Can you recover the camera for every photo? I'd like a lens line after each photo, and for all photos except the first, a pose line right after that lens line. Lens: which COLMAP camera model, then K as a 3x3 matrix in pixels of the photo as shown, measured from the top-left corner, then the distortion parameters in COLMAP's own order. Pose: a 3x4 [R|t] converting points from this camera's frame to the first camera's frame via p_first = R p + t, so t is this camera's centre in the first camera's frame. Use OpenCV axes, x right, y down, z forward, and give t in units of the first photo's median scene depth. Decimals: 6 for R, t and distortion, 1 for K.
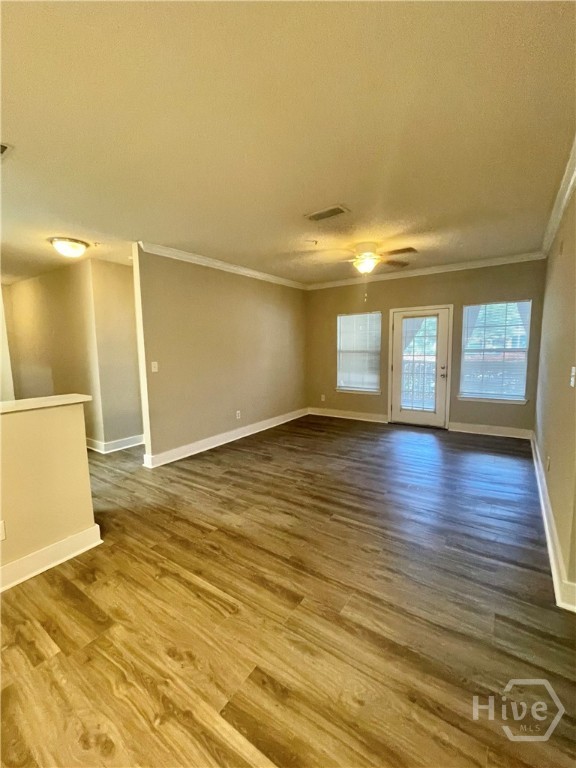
lens RADIAL K [[325.7, 0, 289.7], [0, 325.7, 380.0], [0, 0, 1]] dist [0.002319, 0.000698]
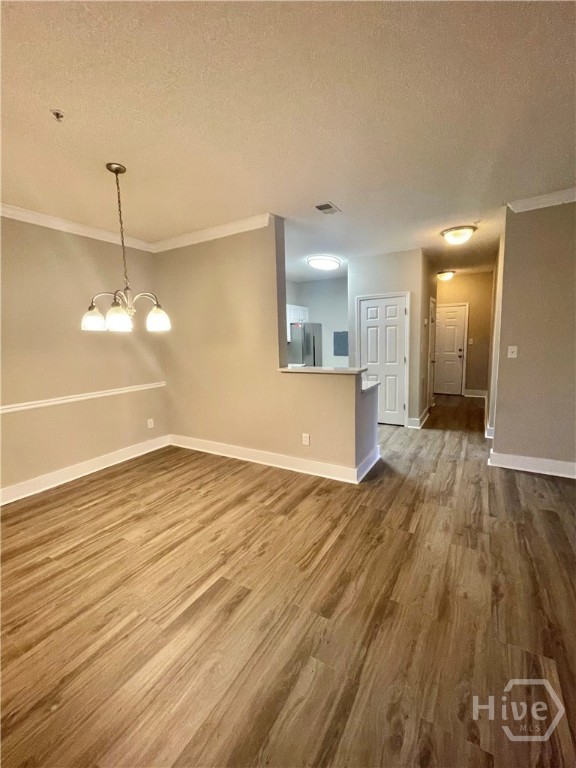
lens RADIAL K [[325.7, 0, 290.8], [0, 325.7, 383.5], [0, 0, 1]] dist [0.002319, 0.000698]
pose [[0.071011, 0.149750, -0.986170, 0.519520], [-0.070532, 0.986945, 0.144789, -0.056727], [0.994979, 0.059275, 0.080647, 0.499091]]
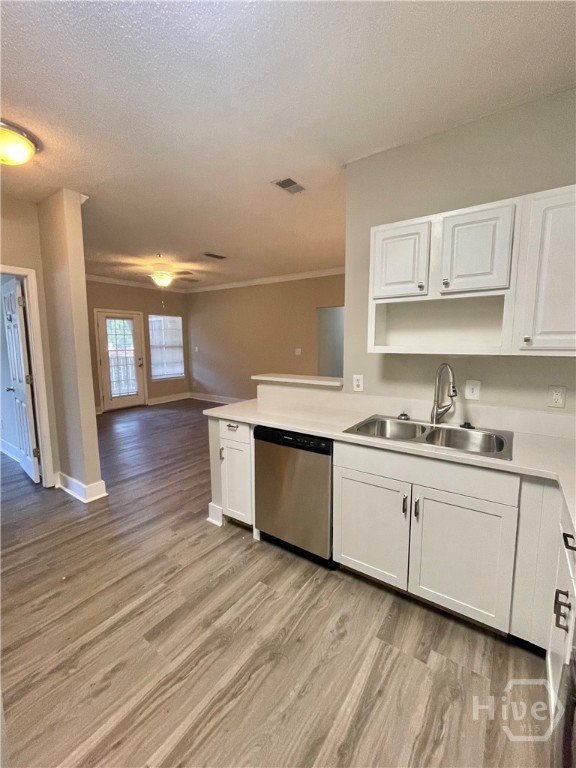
lens RADIAL K [[325.7, 0, 287.2], [0, 325.7, 382.9], [0, 0, 1]] dist [0.002319, 0.000698]
pose [[0.012520, -0.109256, 0.993935, -1.552181], [0.101275, 0.989040, 0.107442, -0.045455], [-0.994780, 0.099315, 0.023448, 0.707015]]
